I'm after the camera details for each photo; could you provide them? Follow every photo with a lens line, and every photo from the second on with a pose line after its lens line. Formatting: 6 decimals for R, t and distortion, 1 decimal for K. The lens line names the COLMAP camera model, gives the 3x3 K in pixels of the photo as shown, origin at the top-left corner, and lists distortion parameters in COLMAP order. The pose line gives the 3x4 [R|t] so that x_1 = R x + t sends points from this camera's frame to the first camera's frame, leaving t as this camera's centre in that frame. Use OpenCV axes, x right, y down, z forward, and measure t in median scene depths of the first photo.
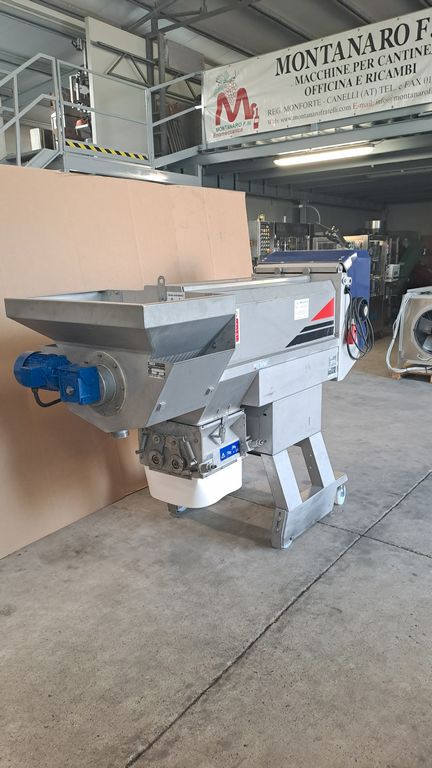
lens RADIAL K [[565.4, 0, 216.0], [0, 565.4, 384.0], [0, 0, 1]] dist [0.065679, -0.068193]
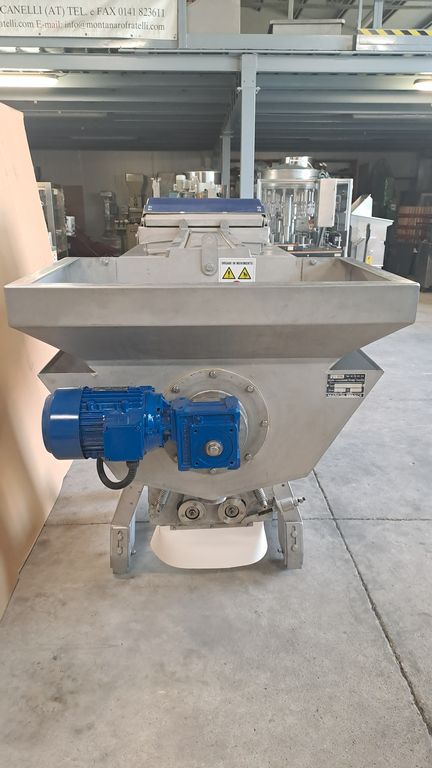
lens RADIAL K [[565.4, 0, 216.0], [0, 565.4, 384.0], [0, 0, 1]] dist [0.065679, -0.068193]
pose [[0.767660, -0.172913, 0.617089, -0.440105], [0.124020, 0.984793, 0.121665, -0.087898], [-0.628742, -0.016866, 0.777431, 0.438091]]
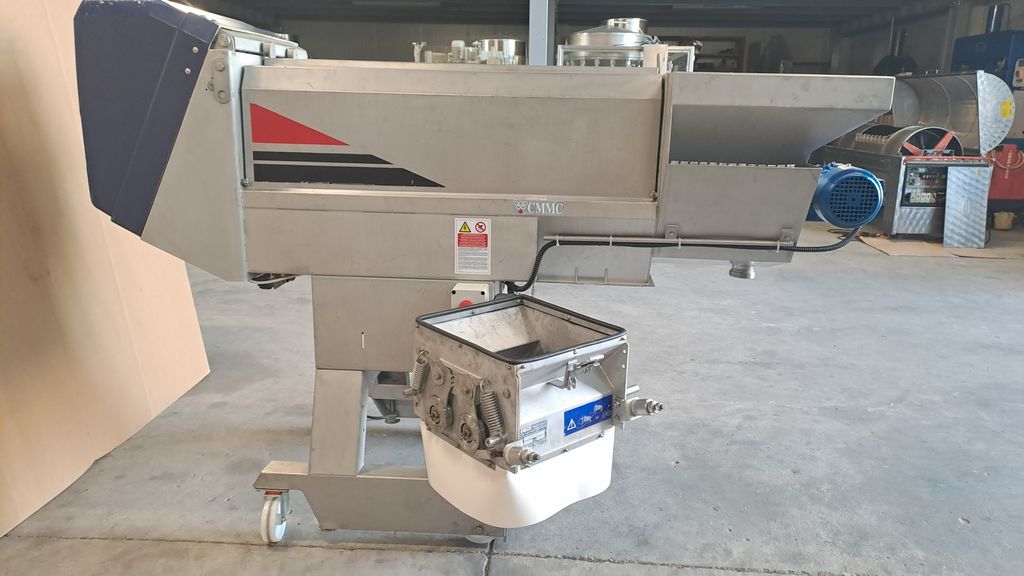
lens RADIAL K [[758.1, 0, 512.0], [0, 758.1, 288.0], [0, 0, 1]] dist [0.069796, -0.075333]
pose [[0.816129, -0.102815, 0.568650, -0.113734], [0.091330, 0.994626, 0.048756, -0.015193], [-0.570607, 0.012144, 0.821133, 0.422165]]
